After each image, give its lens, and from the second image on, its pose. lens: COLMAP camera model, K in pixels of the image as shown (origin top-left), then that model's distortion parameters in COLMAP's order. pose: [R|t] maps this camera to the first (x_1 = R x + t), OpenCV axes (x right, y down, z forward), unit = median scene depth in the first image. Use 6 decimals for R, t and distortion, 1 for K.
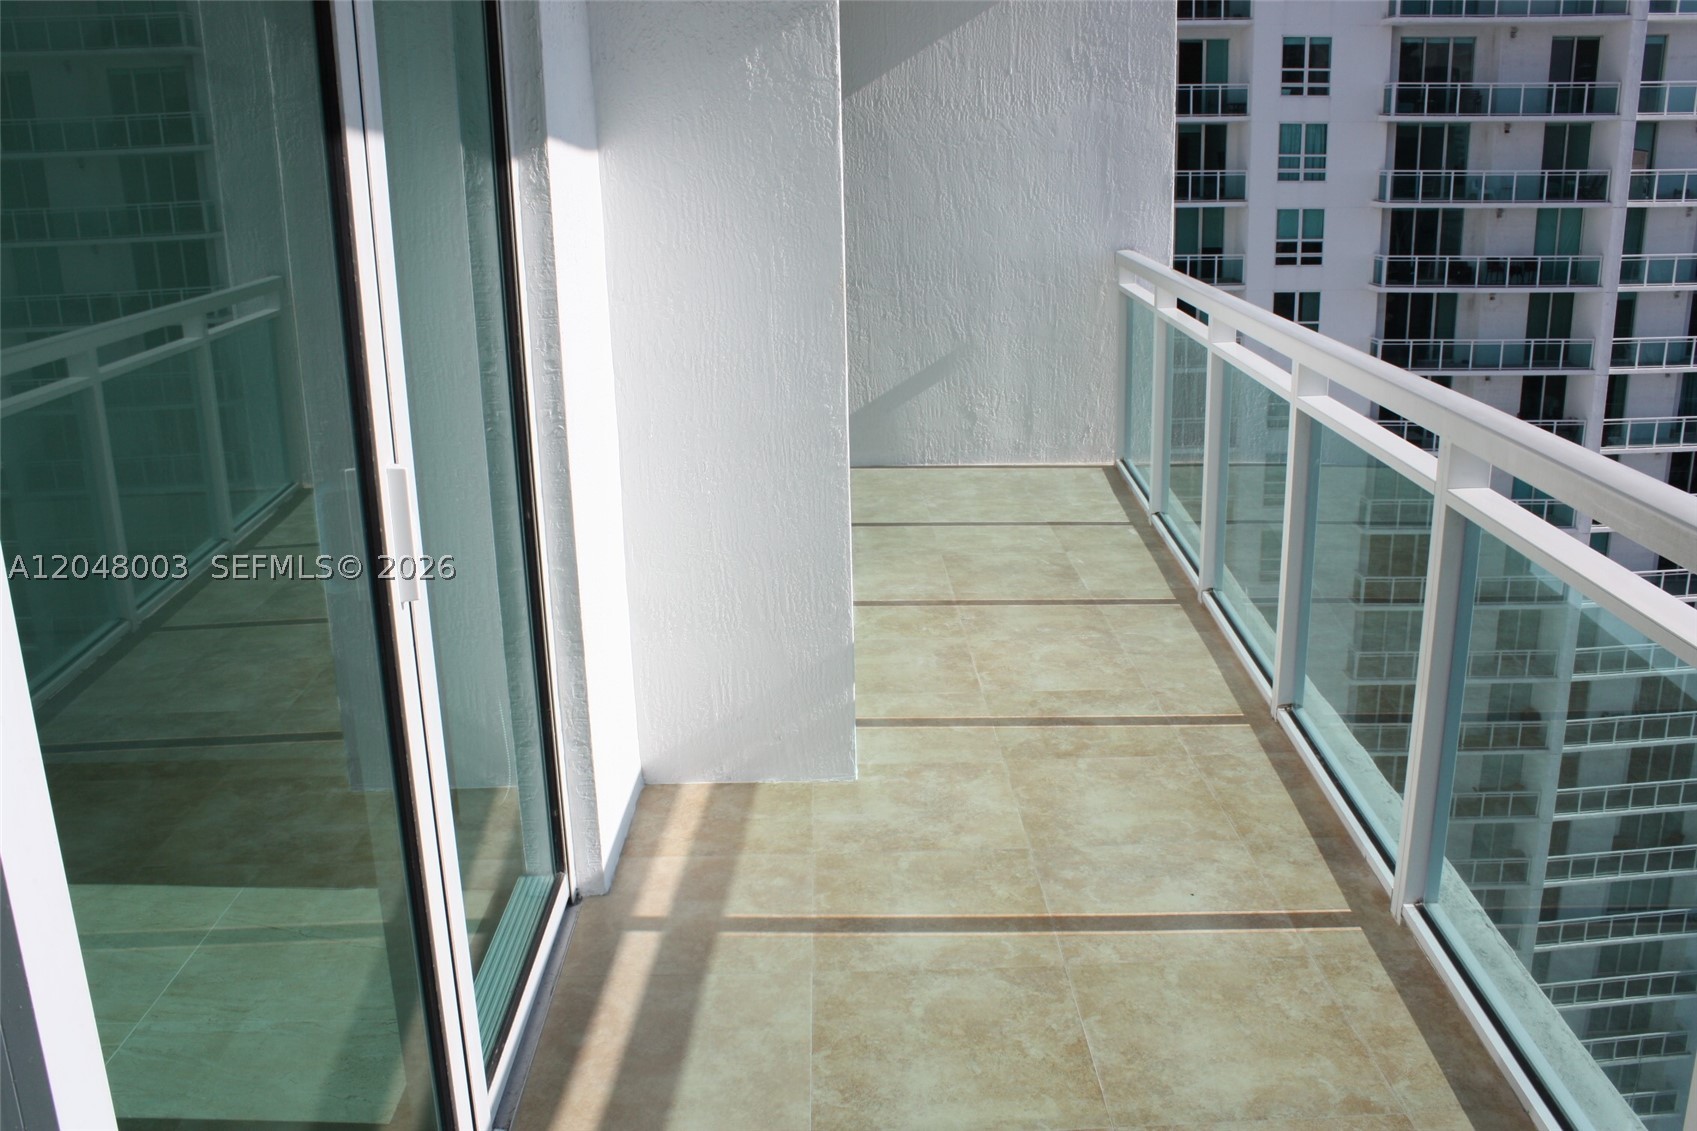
lens RADIAL K [[1412.2, 0, 852.2], [0, 1412.2, 556.6], [0, 0, 1]] dist [-0.139653, 0.072881]
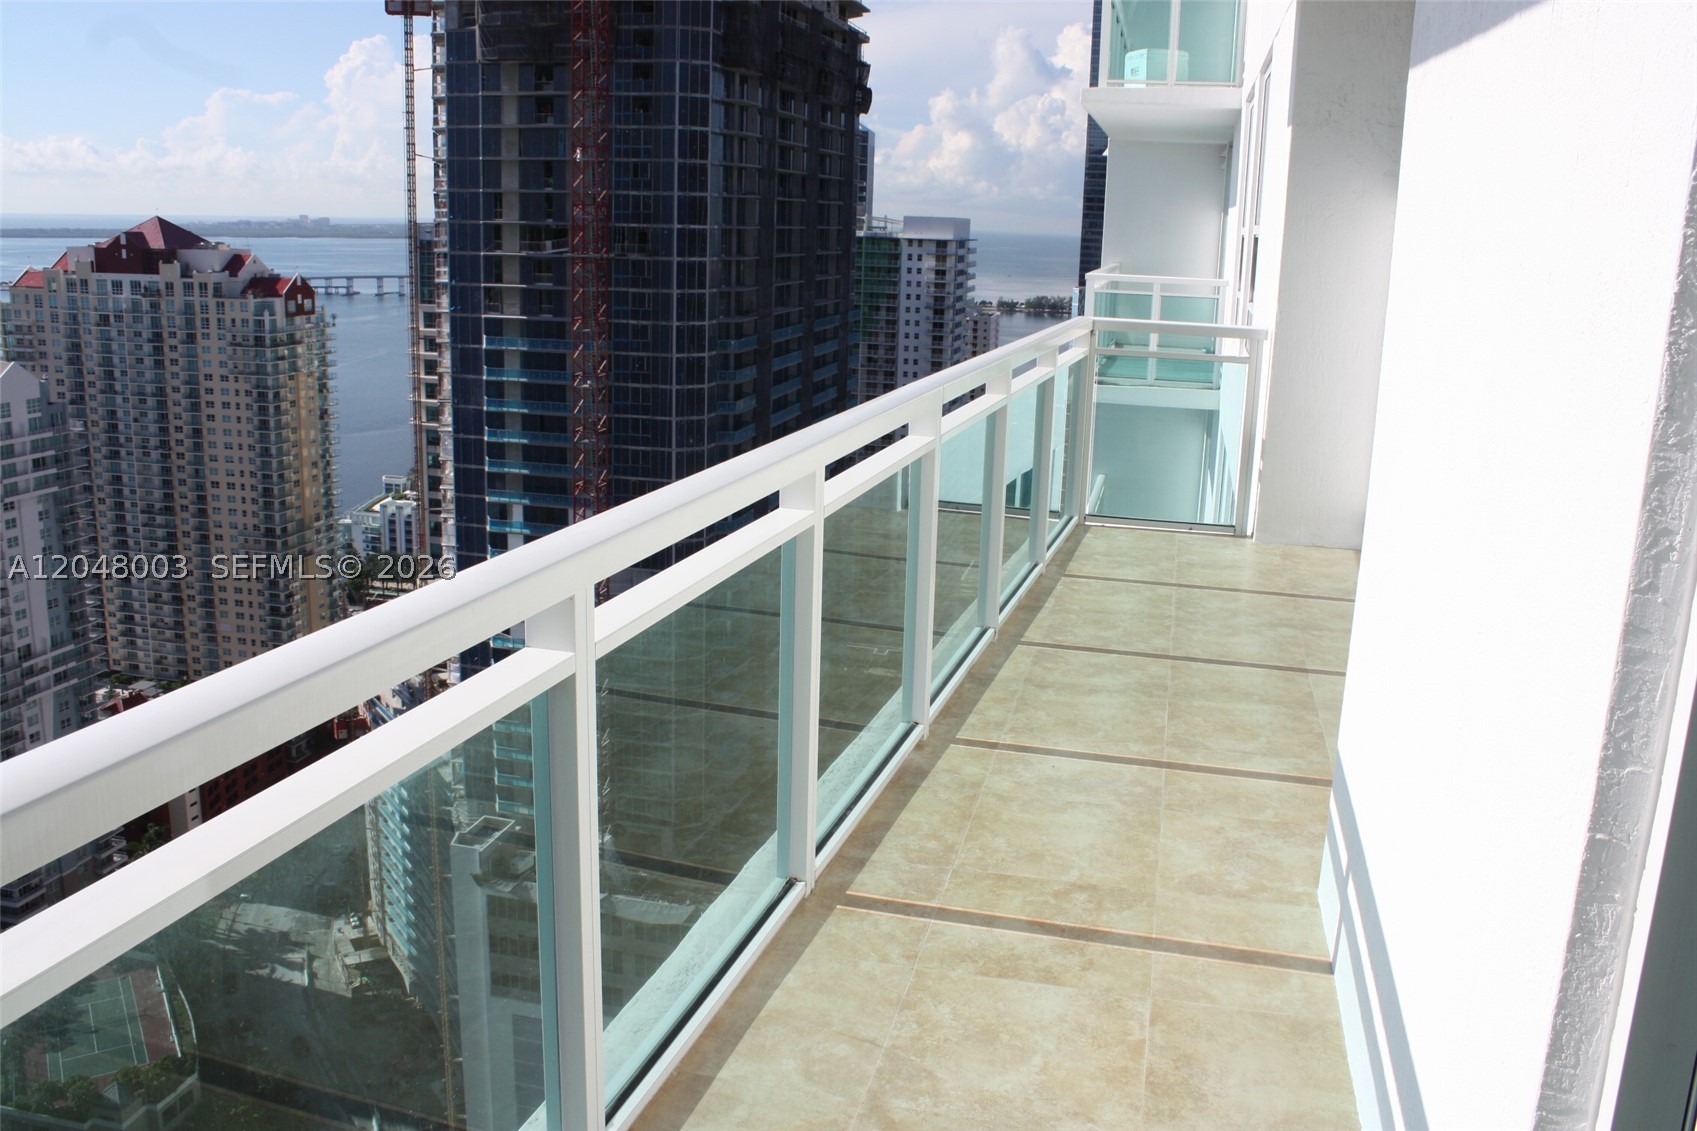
lens RADIAL K [[1412.2, 0, 855.1], [0, 1412.2, 567.7], [0, 0, 1]] dist [-0.139653, 0.072881]
pose [[-0.968585, -0.072269, 0.237952, 0.102883], [0.053895, 0.873101, 0.484552, -0.516447], [-0.242774, 0.482154, -0.841777, 1.809250]]
